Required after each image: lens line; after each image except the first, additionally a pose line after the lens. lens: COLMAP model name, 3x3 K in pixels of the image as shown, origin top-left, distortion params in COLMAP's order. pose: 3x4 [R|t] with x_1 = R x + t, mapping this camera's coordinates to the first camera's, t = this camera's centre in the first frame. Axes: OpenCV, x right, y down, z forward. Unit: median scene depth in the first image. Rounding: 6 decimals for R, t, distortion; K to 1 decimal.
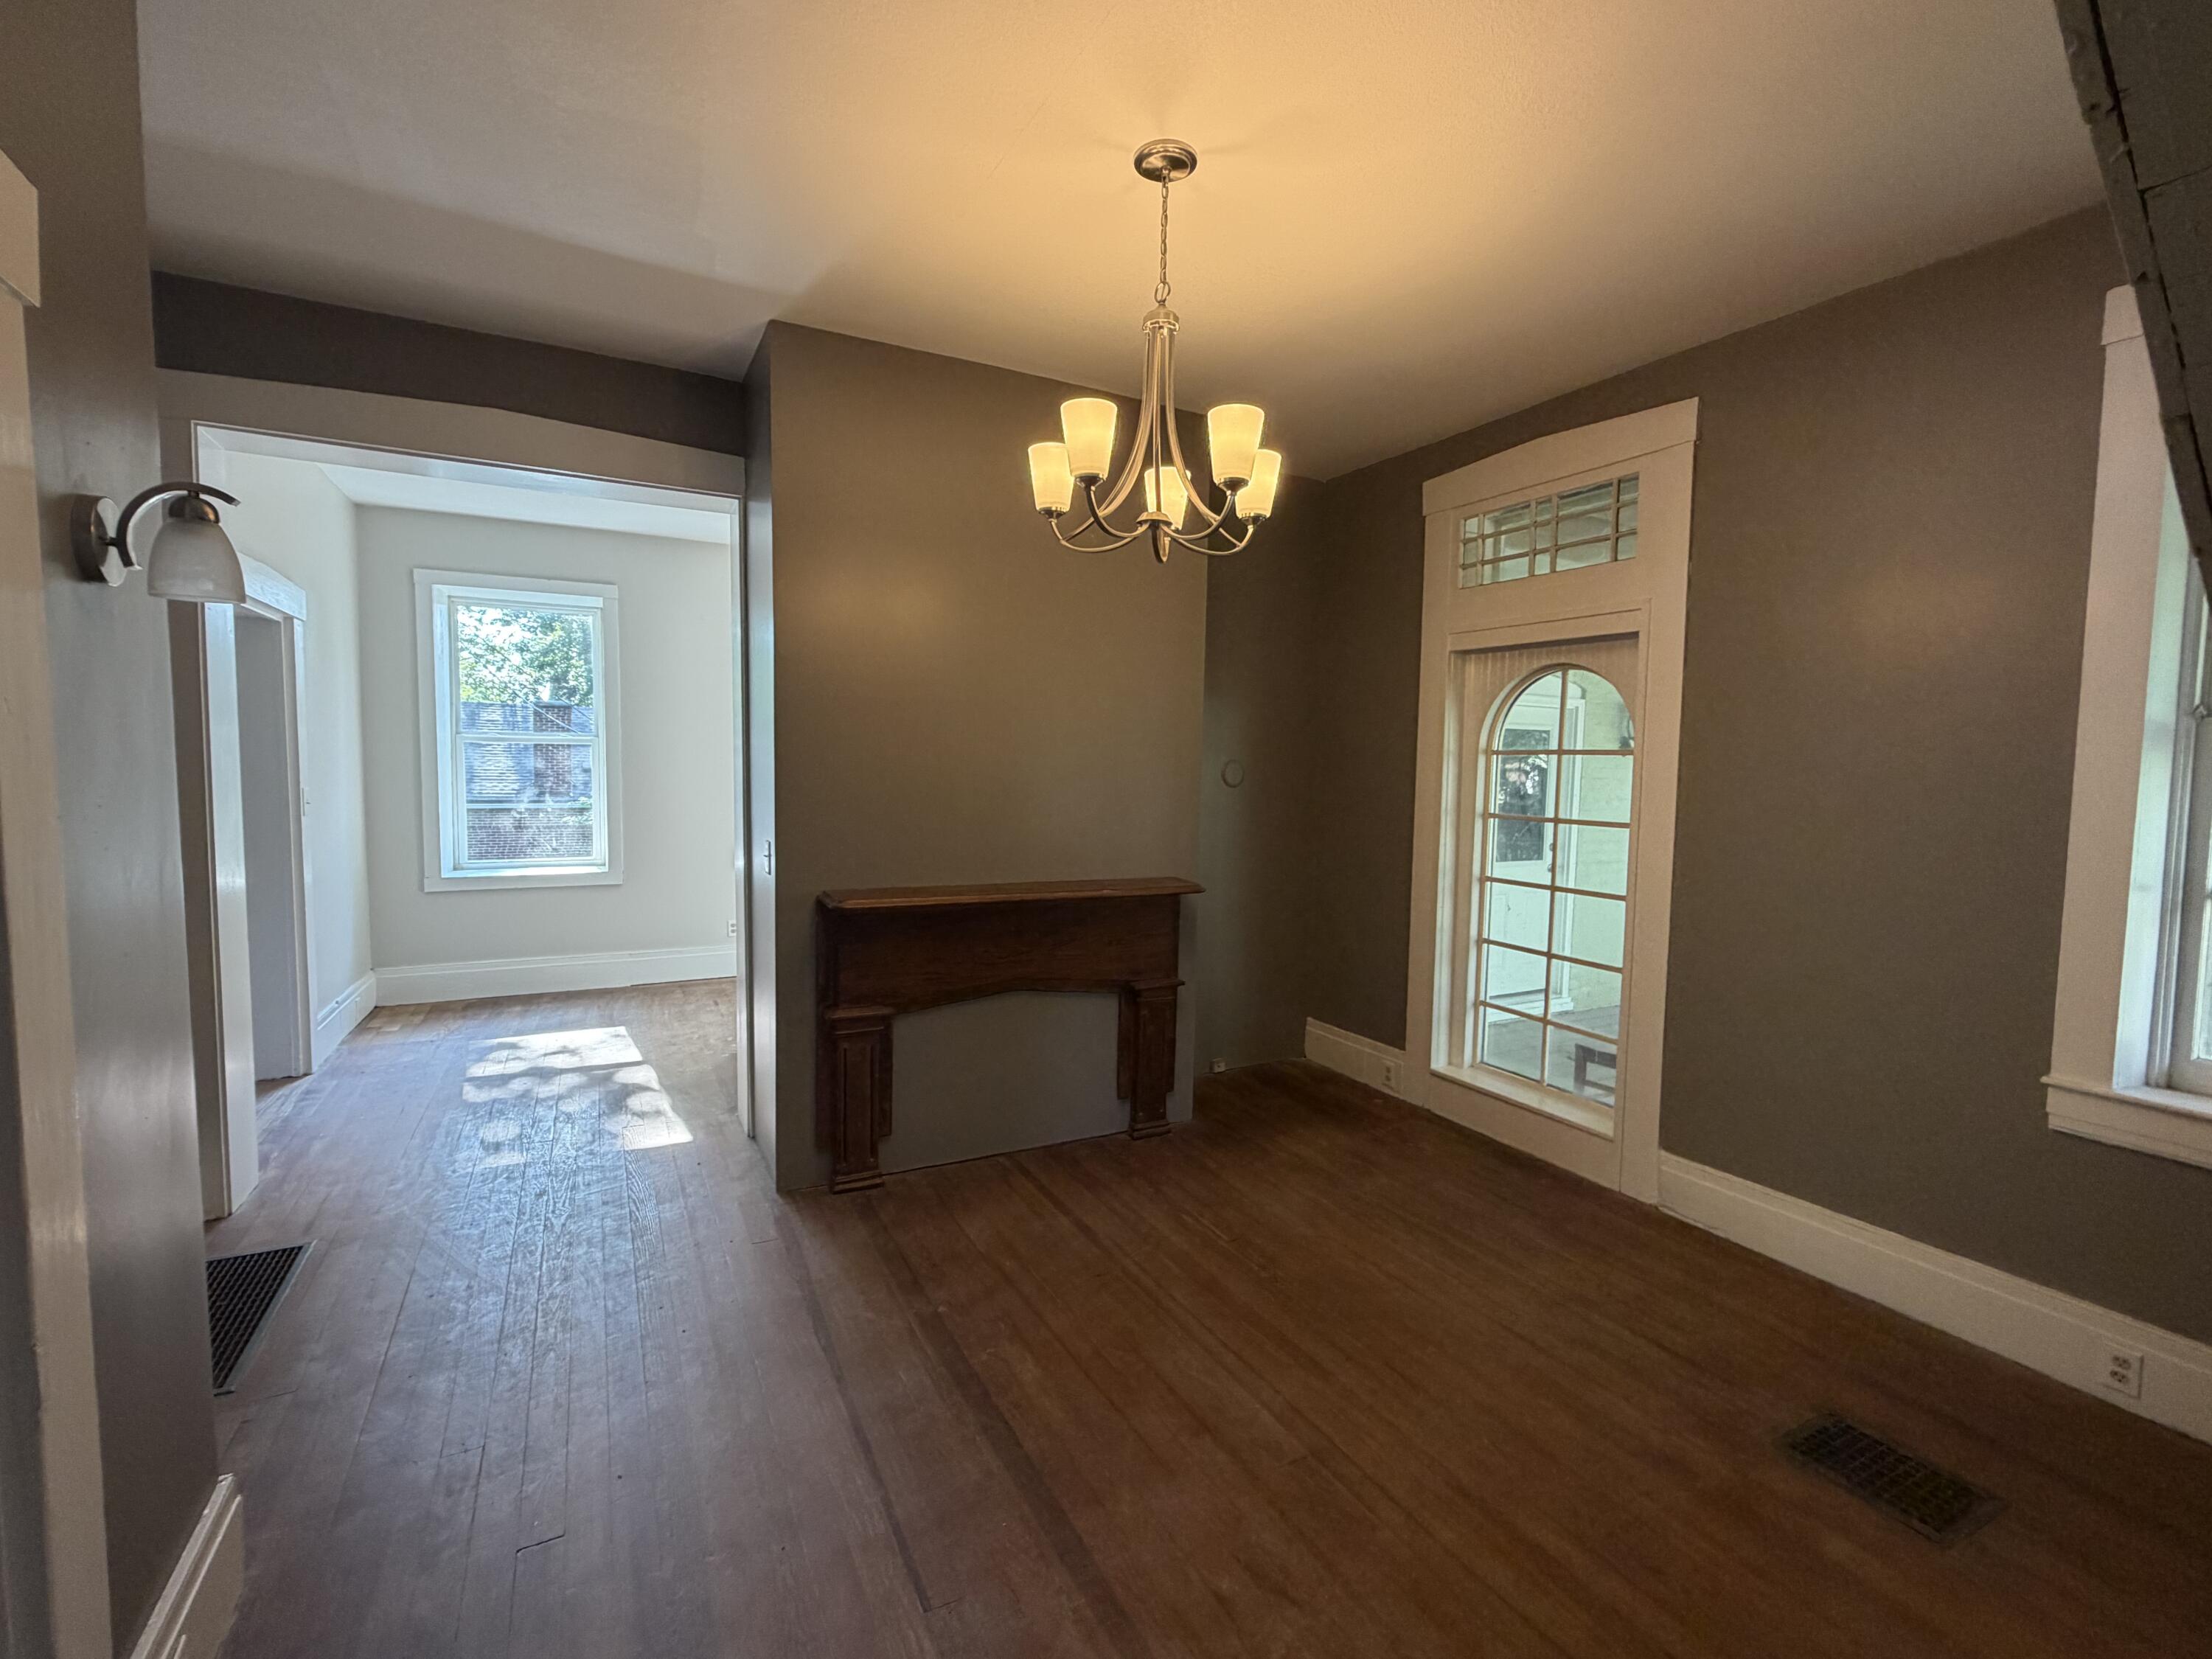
lens RADIAL K [[973.2, 0, 1107.4], [0, 973.2, 828.8], [0, 0, 1]] dist [0.000885, -0.000366]
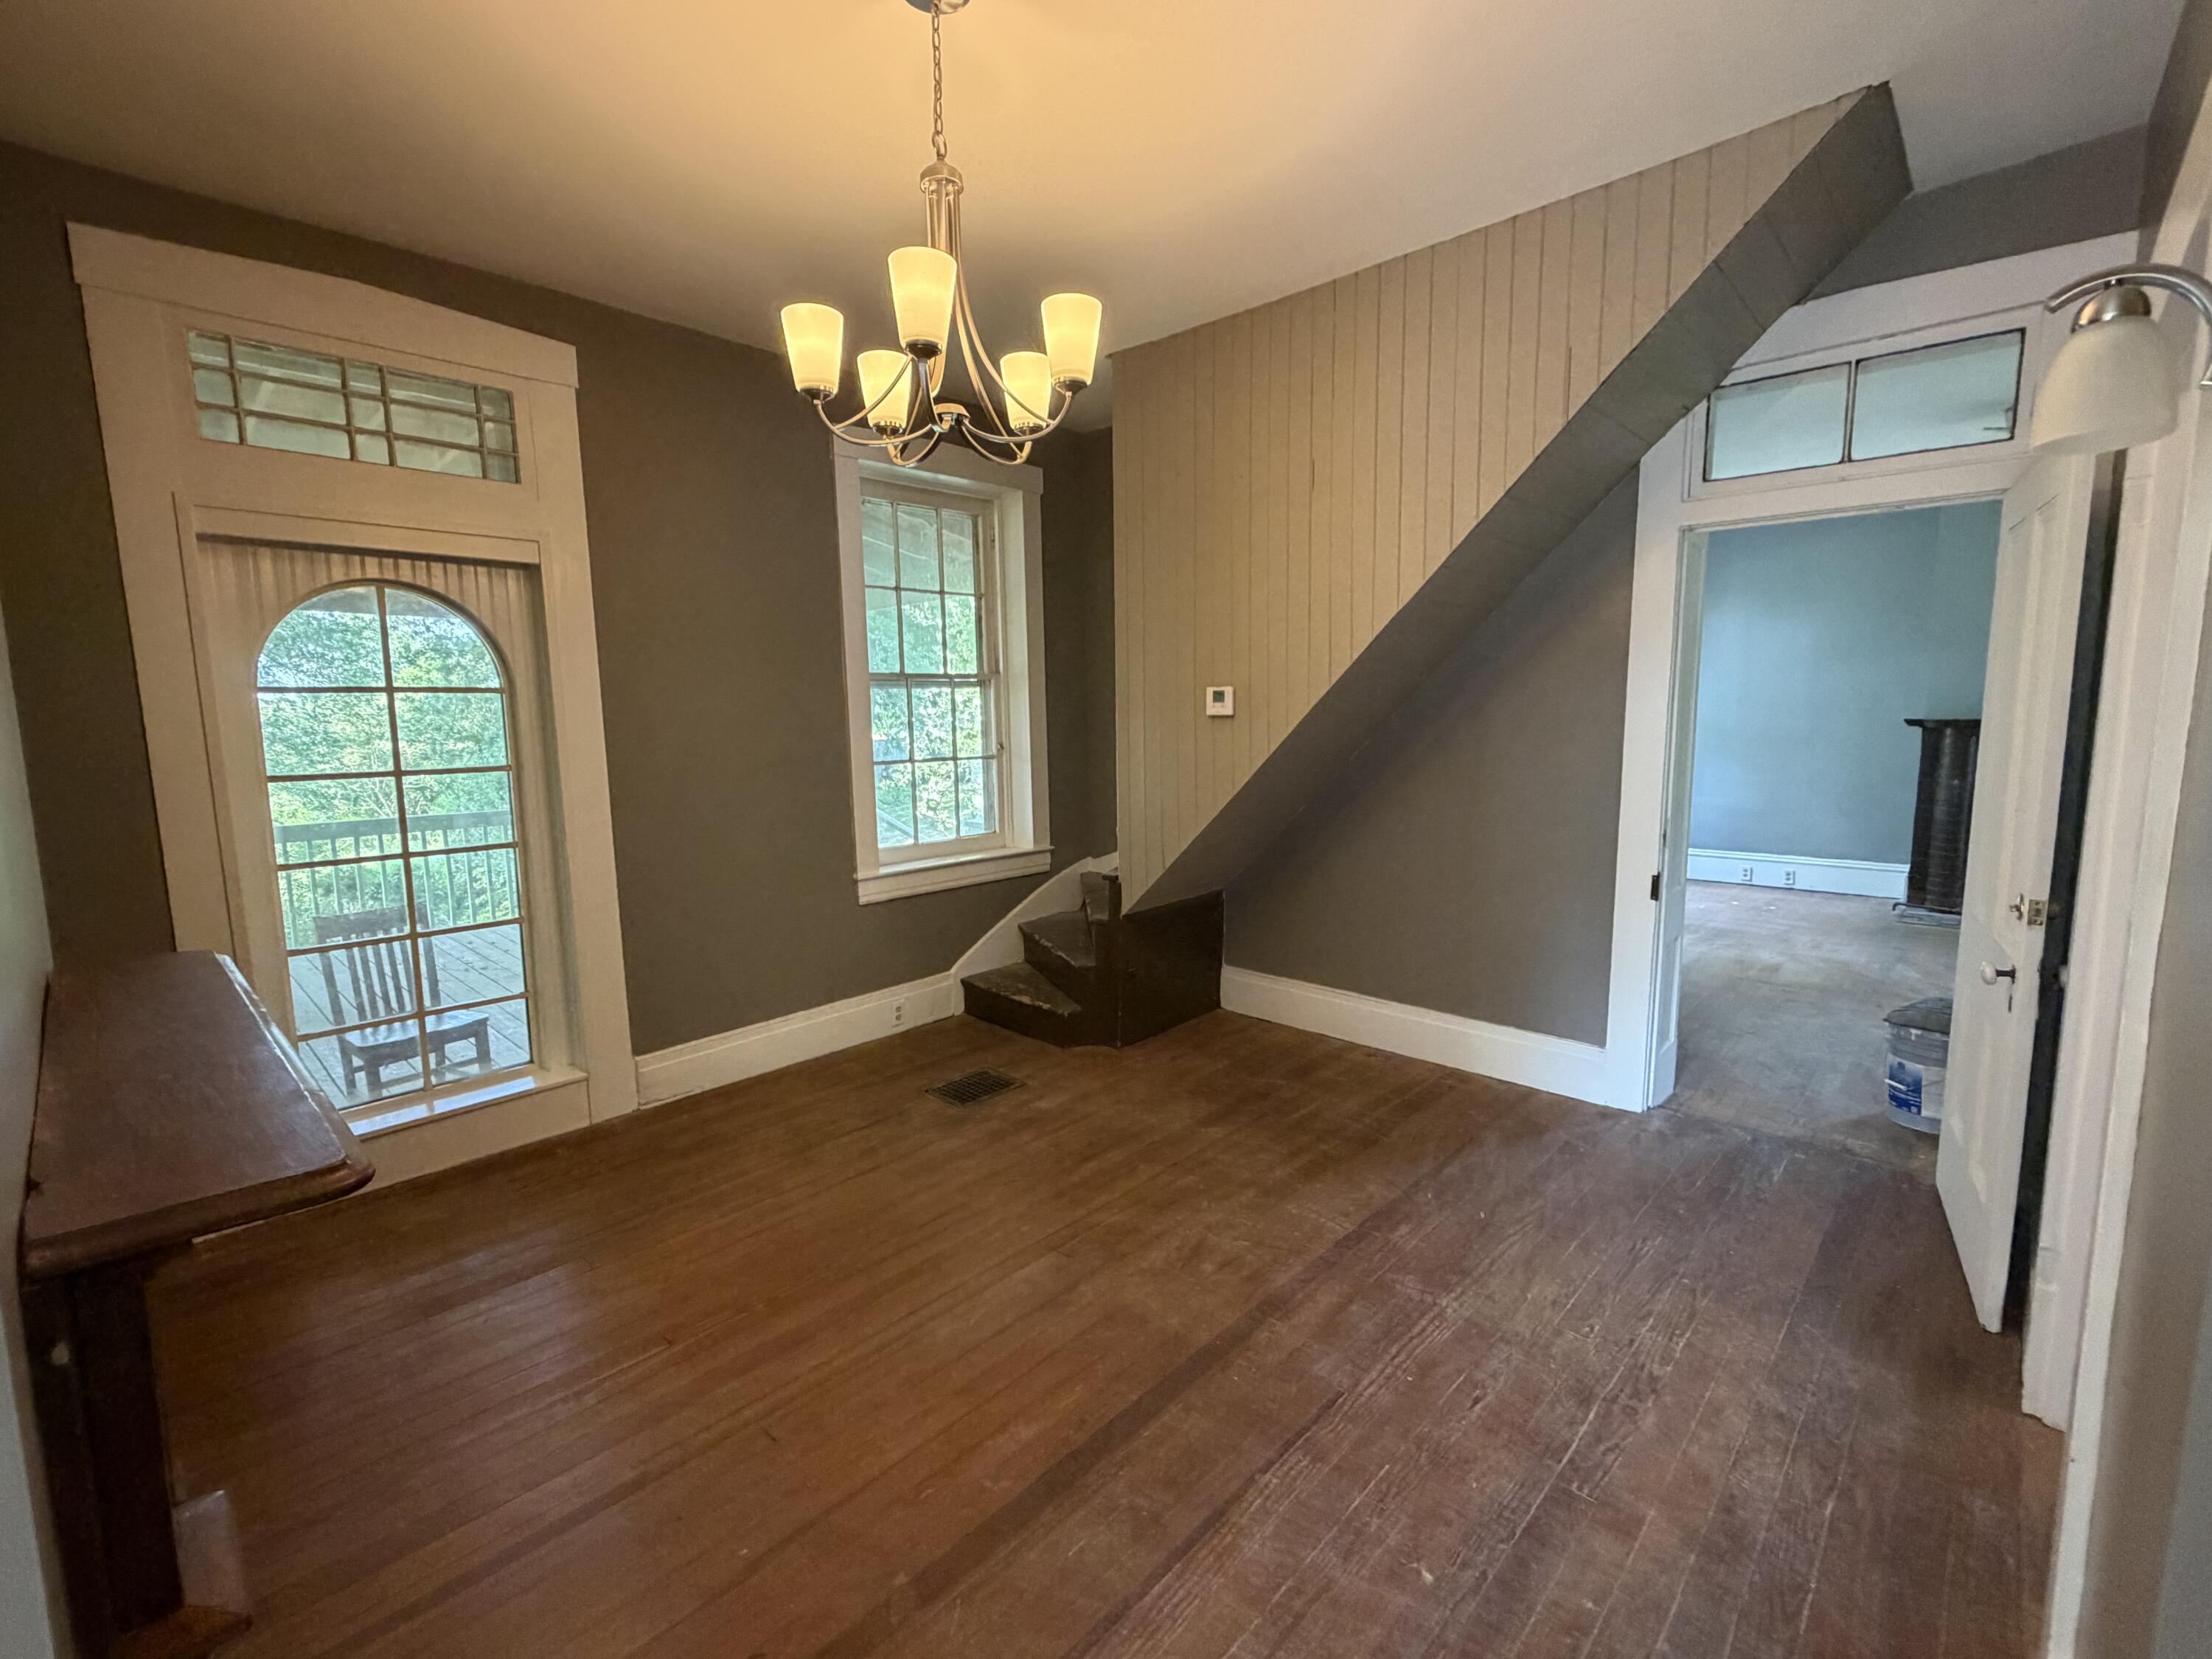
lens RADIAL K [[973.2, 0, 1109.0], [0, 973.2, 824.9], [0, 0, 1]] dist [0.000885, -0.000366]
pose [[-0.315698, -0.130916, 0.939785, -0.790736], [0.076480, 0.983703, 0.162725, -0.083555], [-0.945772, 0.123247, -0.300541, 1.071384]]
